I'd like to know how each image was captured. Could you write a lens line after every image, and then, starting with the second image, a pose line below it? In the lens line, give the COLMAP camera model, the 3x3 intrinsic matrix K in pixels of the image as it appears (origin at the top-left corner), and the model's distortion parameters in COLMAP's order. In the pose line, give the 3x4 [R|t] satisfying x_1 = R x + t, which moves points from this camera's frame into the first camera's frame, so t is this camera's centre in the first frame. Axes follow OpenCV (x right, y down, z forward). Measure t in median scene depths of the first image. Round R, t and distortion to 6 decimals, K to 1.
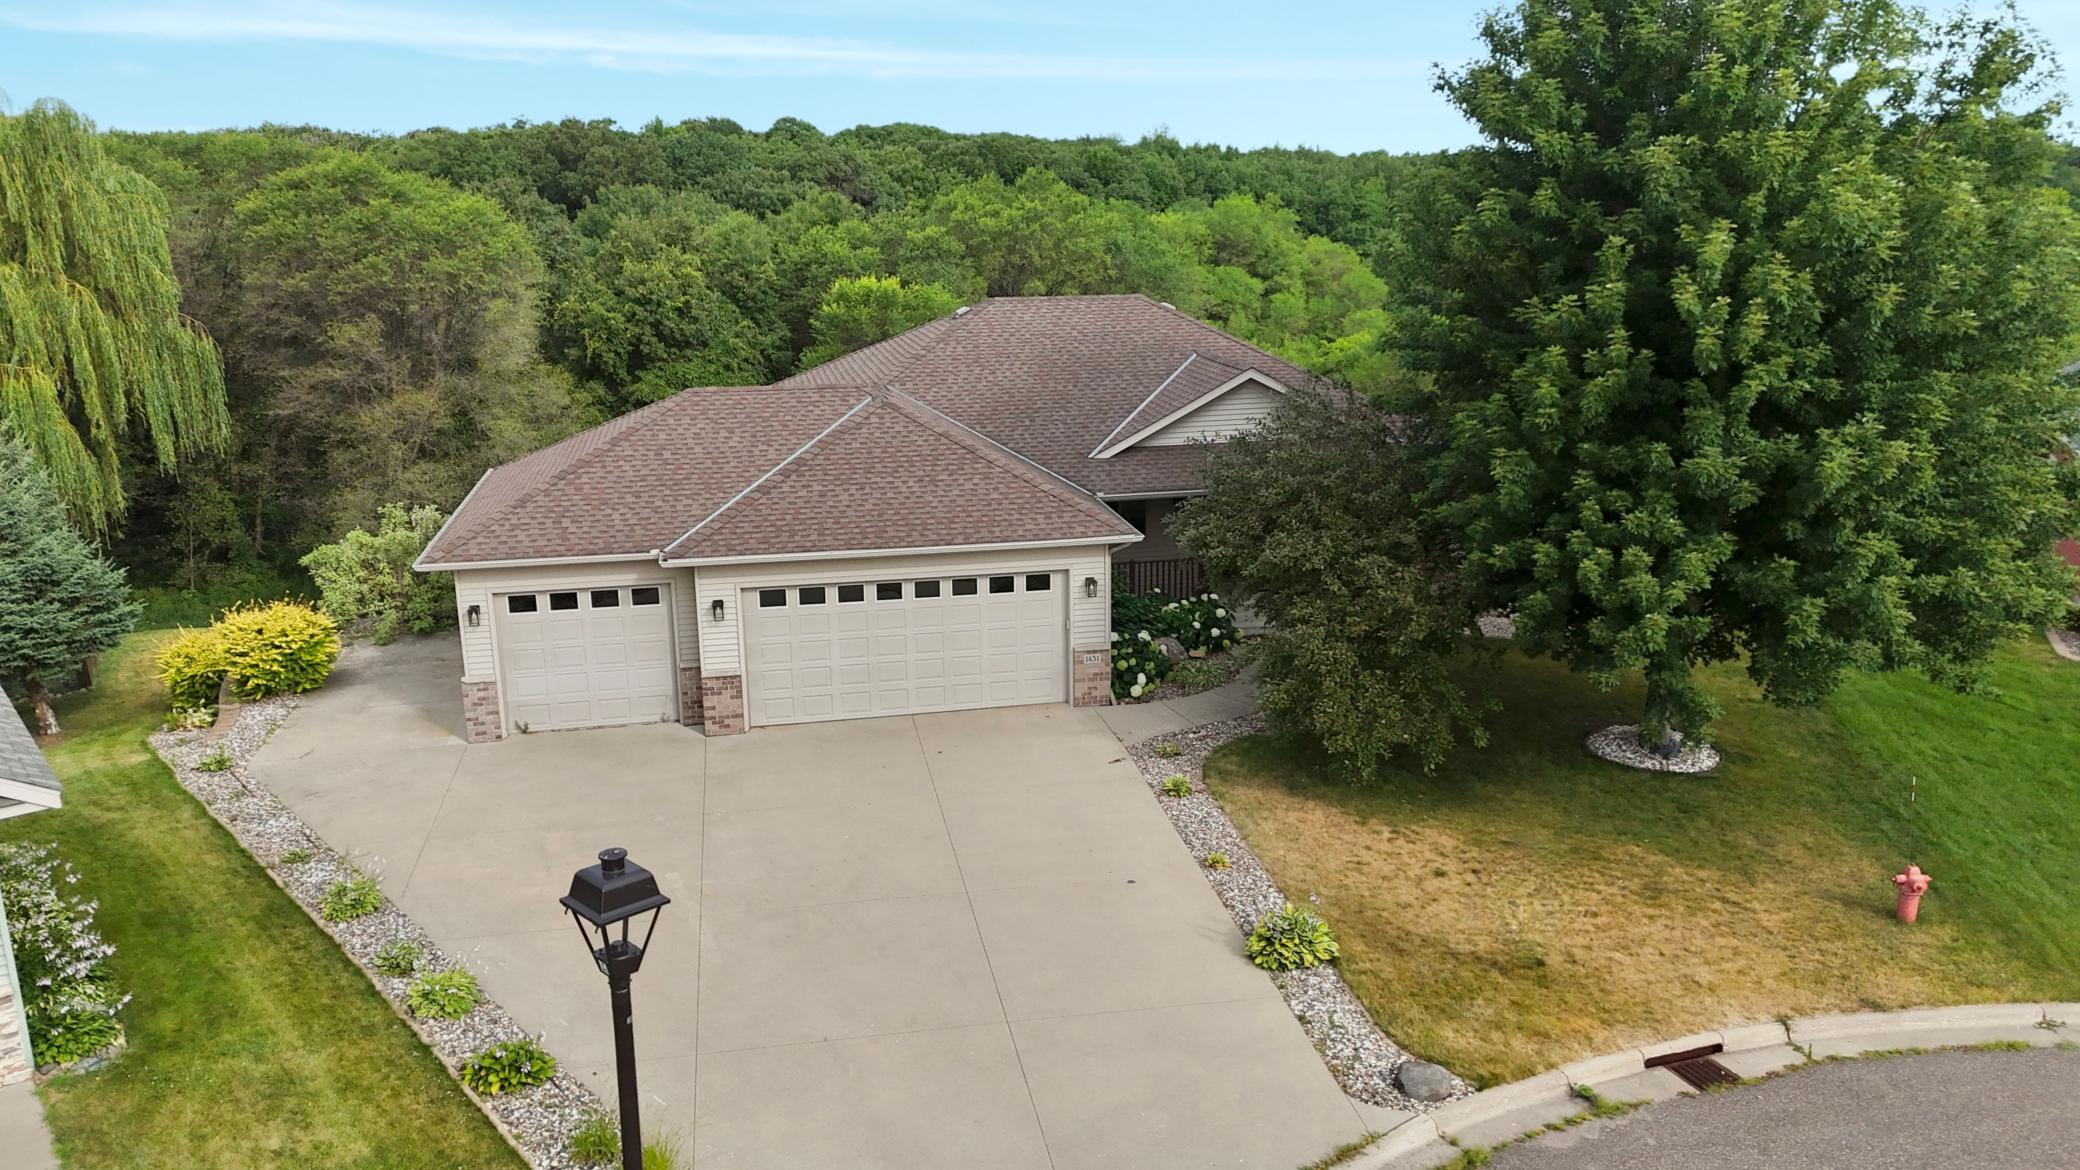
lens RADIAL K [[1508.6, 0, 1039.6], [0, 1508.6, 583.3], [0, 0, 1]] dist [0.078531, -0.074052]
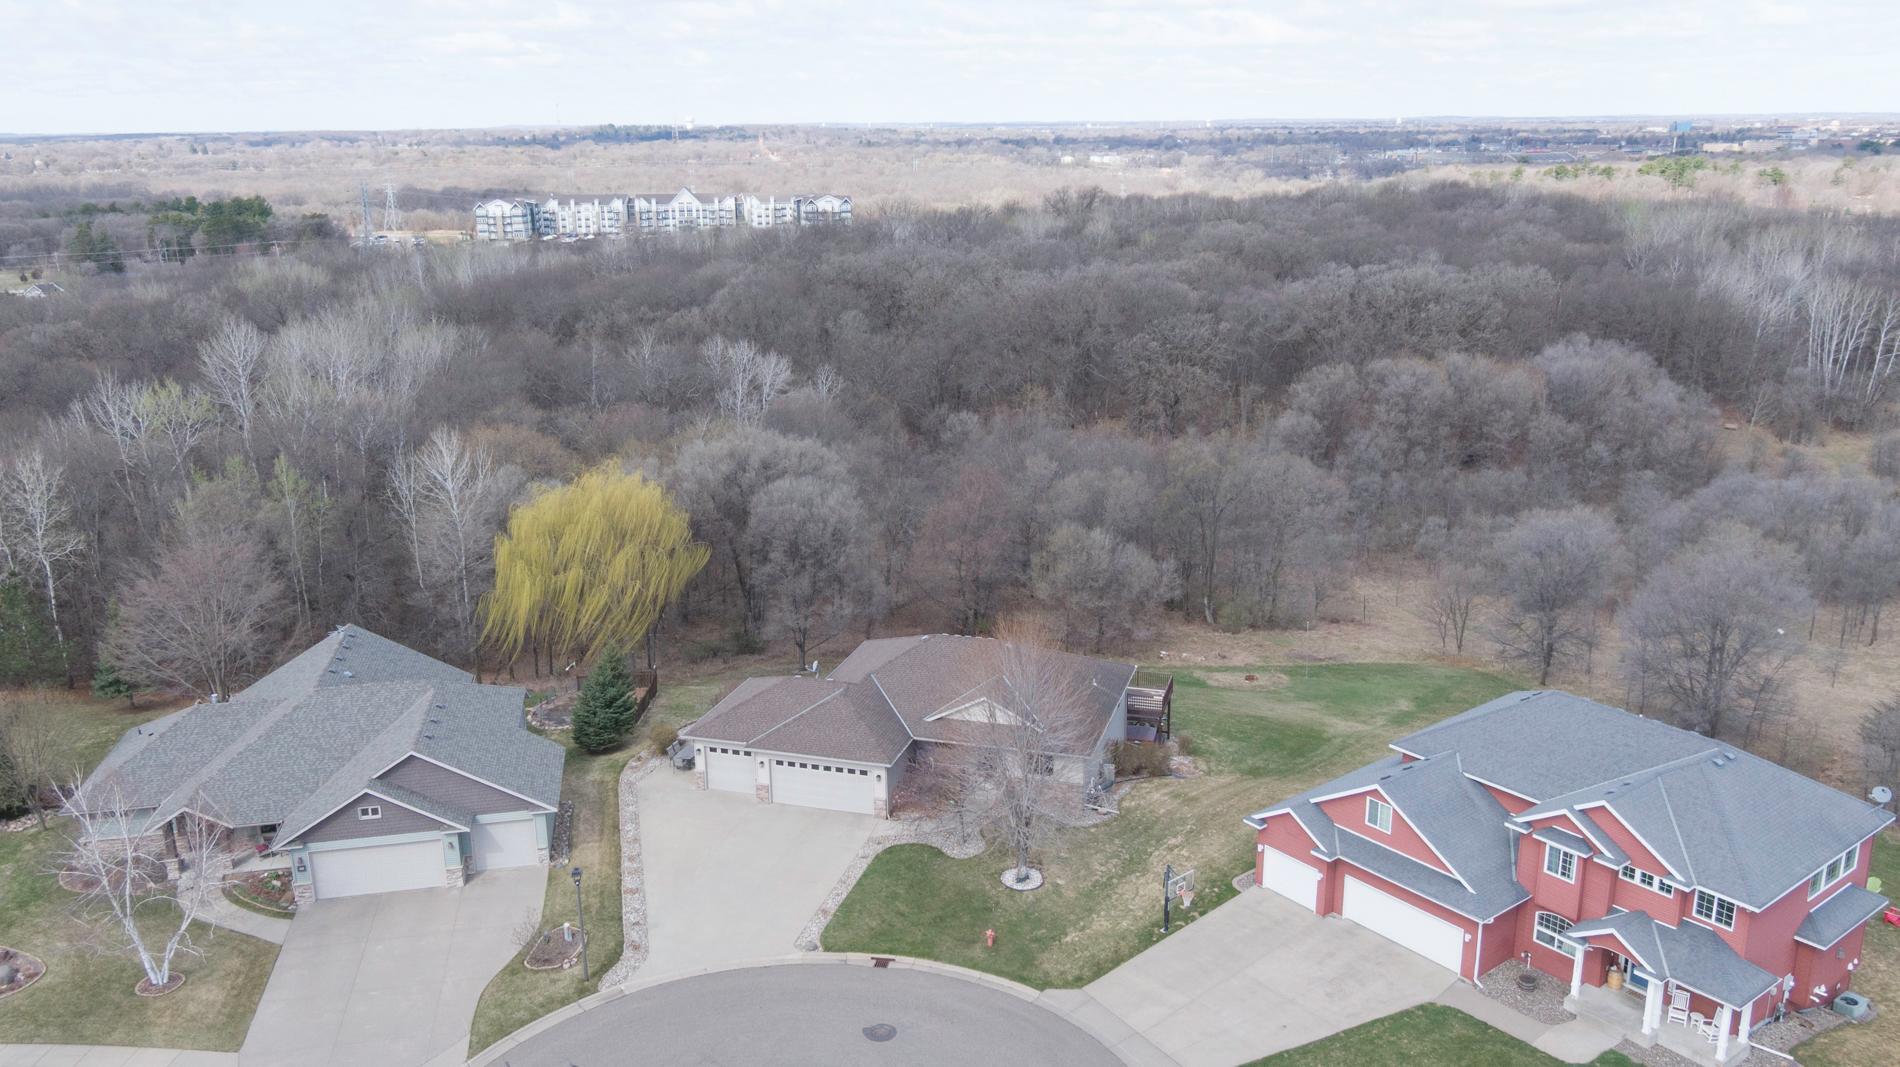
lens RADIAL K [[1447.7, 0, 975.4], [0, 1447.7, 535.9], [0, 0, 1]] dist [0.003550, -0.000563]
pose [[0.885221, 0.128426, -0.447092, 1.423141], [-0.119163, 0.991669, 0.048919, -0.636663], [0.449649, 0.009973, 0.893150, -1.439855]]
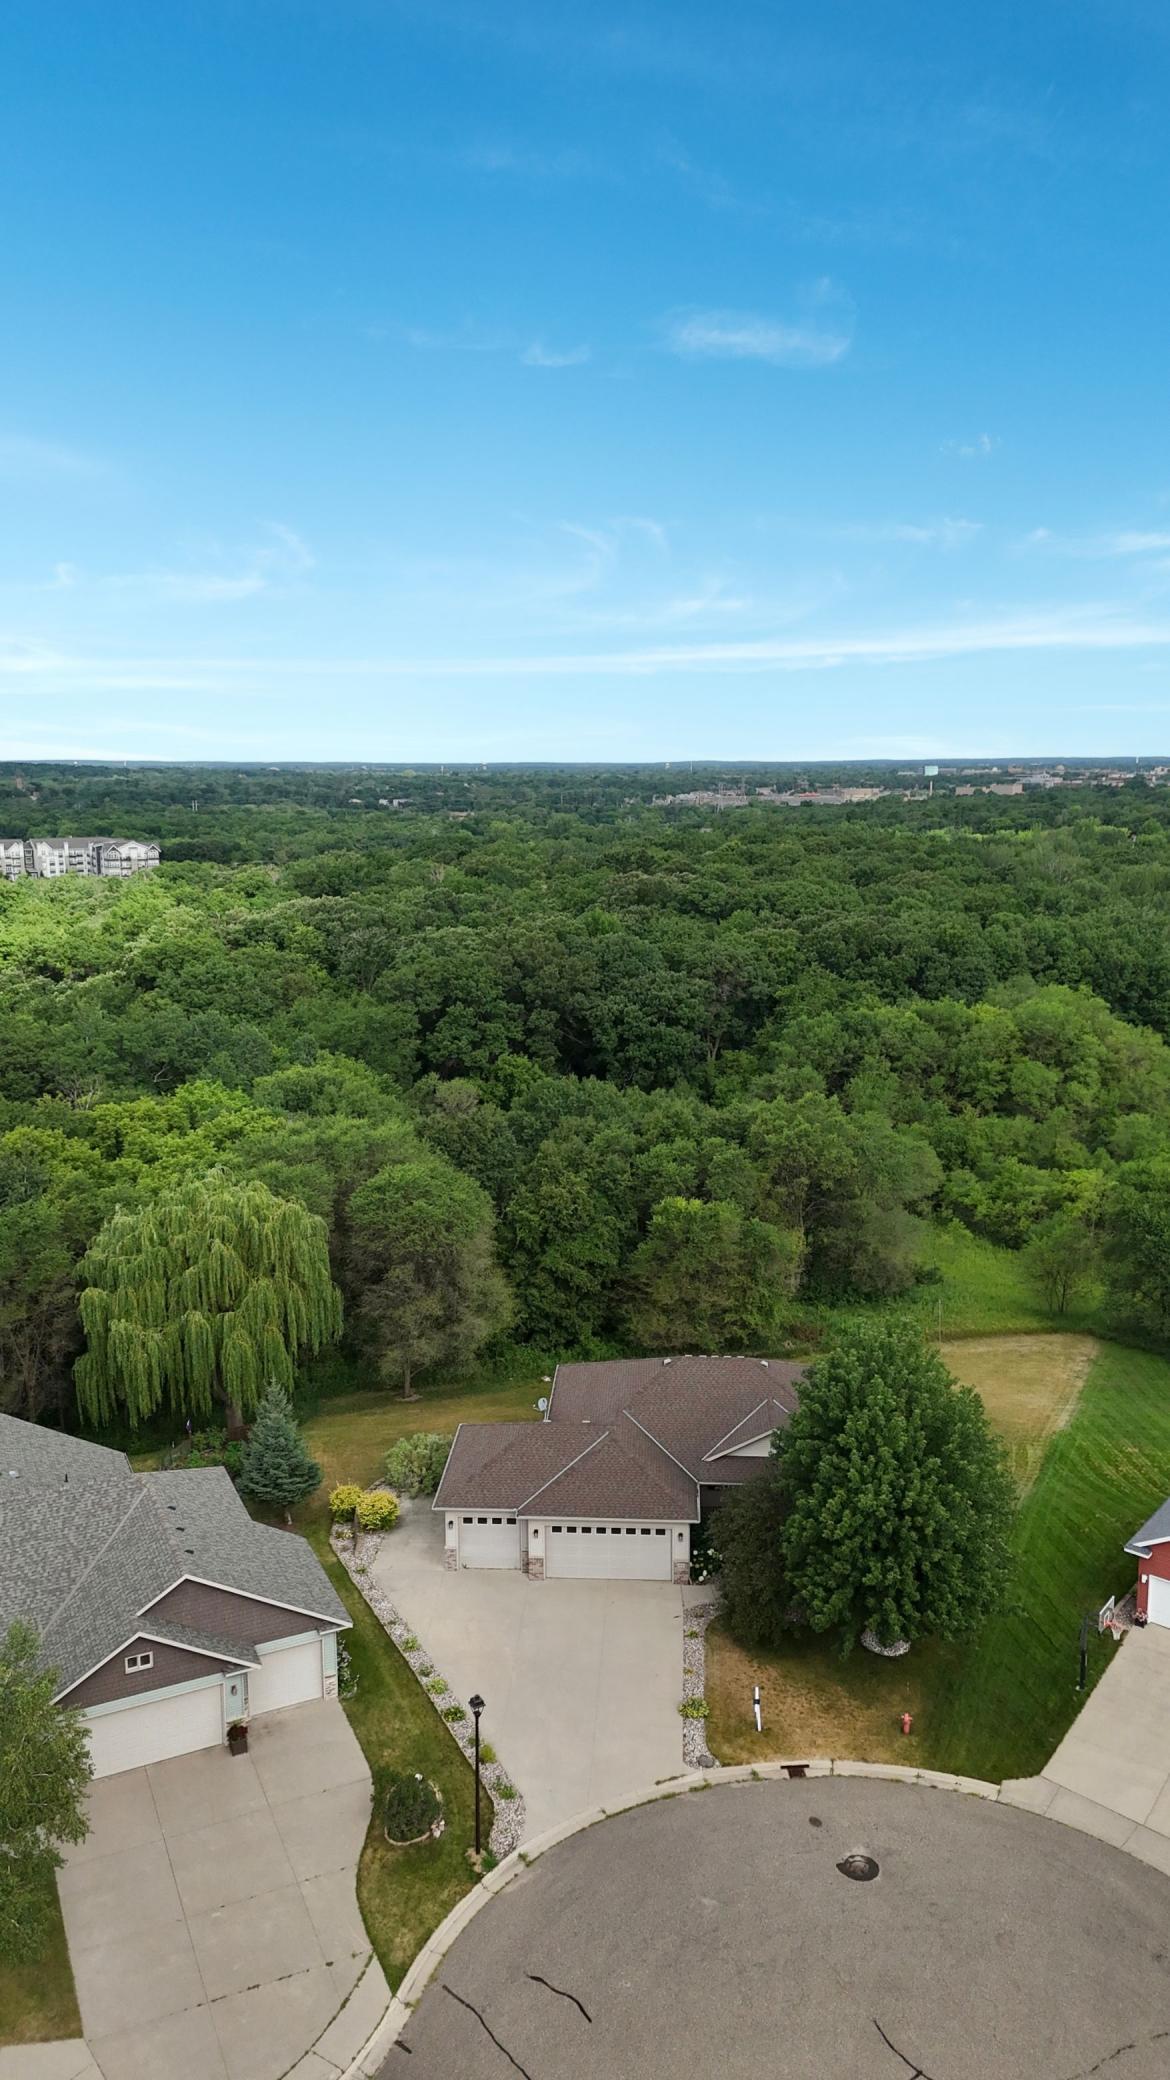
lens RADIAL K [[1508.6, 0, 591.2], [0, 1508.6, 1035.3], [0, 0, 1]] dist [0.078531, -0.074052]
pose [[0.966427, 0.049393, -0.252149, 0.506175], [-0.069224, 0.995115, -0.070388, -0.664557], [0.247440, 0.085480, 0.965125, -1.614427]]
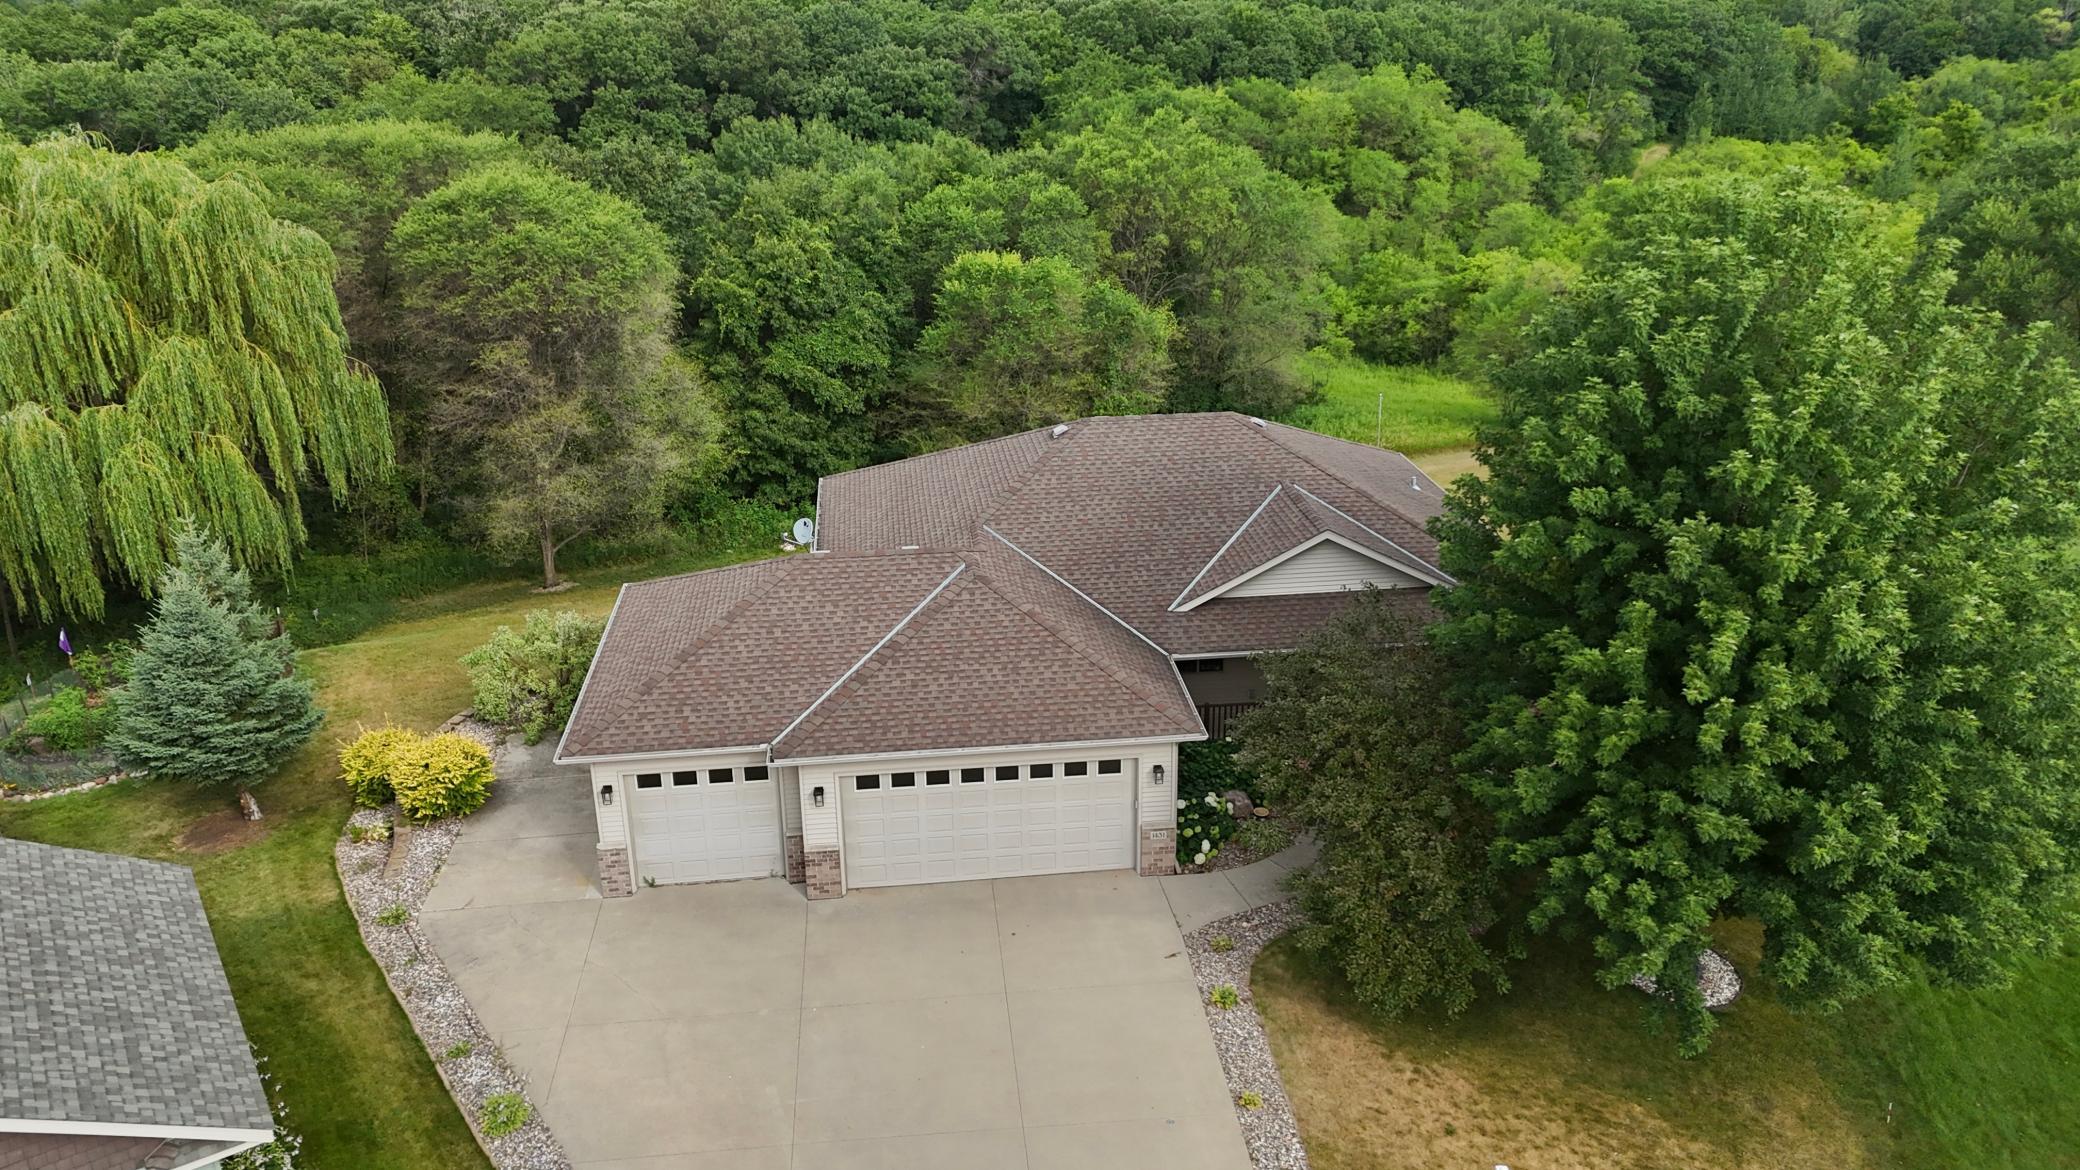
lens RADIAL K [[1508.6, 0, 1040.9], [0, 1508.6, 578.2], [0, 0, 1]] dist [0.078531, -0.074052]
pose [[0.995717, 0.033193, -0.086291, 0.040261], [-0.022790, 0.992648, 0.118870, -0.274050], [0.089602, -0.116394, 0.989153, -0.066664]]
